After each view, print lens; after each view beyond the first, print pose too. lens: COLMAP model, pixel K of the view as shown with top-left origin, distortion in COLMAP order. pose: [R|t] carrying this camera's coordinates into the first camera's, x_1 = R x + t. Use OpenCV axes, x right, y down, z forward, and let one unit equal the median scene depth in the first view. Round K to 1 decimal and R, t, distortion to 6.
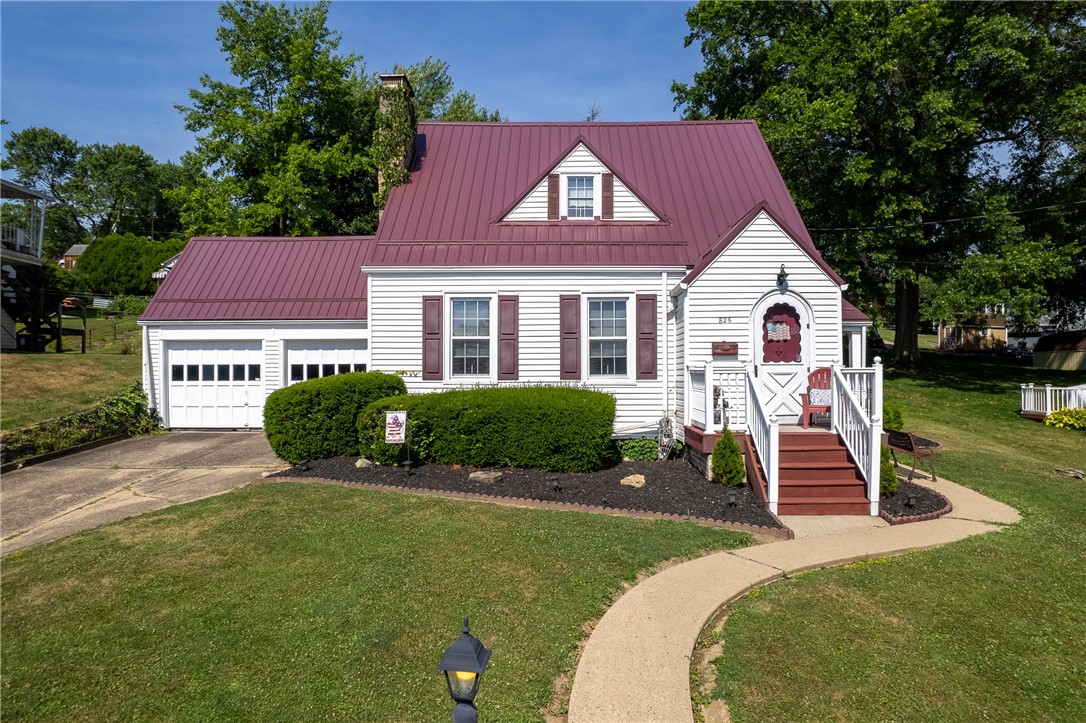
lens RADIAL K [[666.6, 0, 515.6], [0, 666.6, 399.4], [0, 0, 1]] dist [-0.021938, 0.005987]
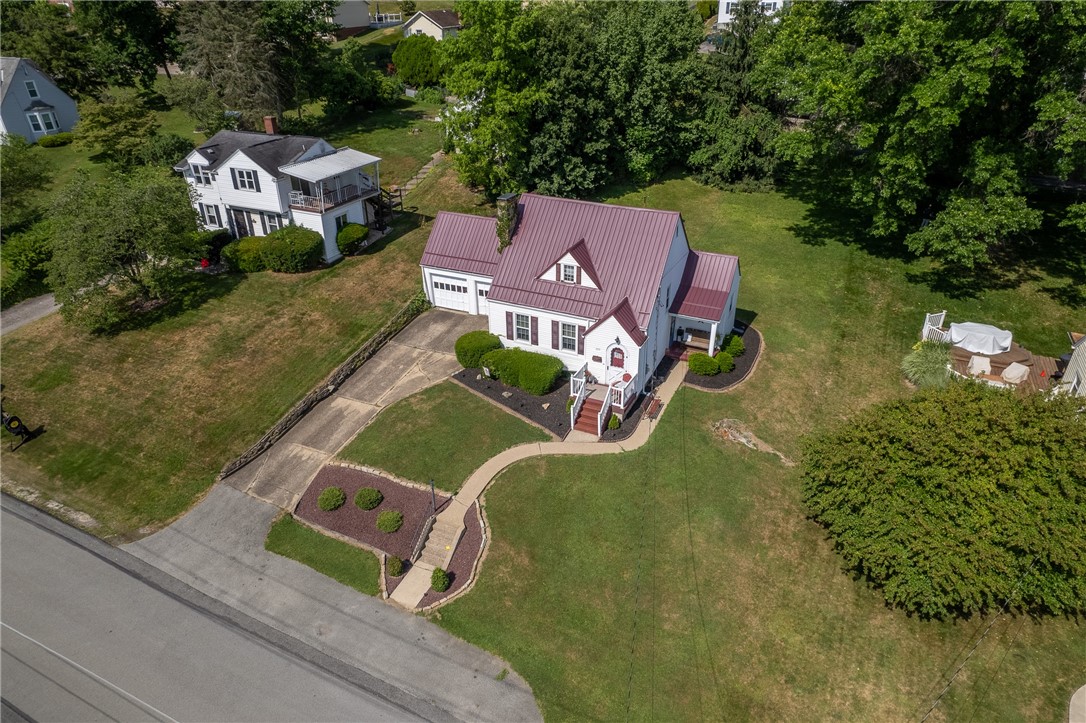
lens RADIAL K [[666.6, 0, 542.6], [0, 666.6, 357.2], [0, 0, 1]] dist [-0.021938, 0.005987]
pose [[0.918818, 0.179918, -0.351288, 0.917937], [0.010841, 0.878213, 0.478146, -1.199423], [0.394532, -0.443138, 0.804968, -1.124012]]
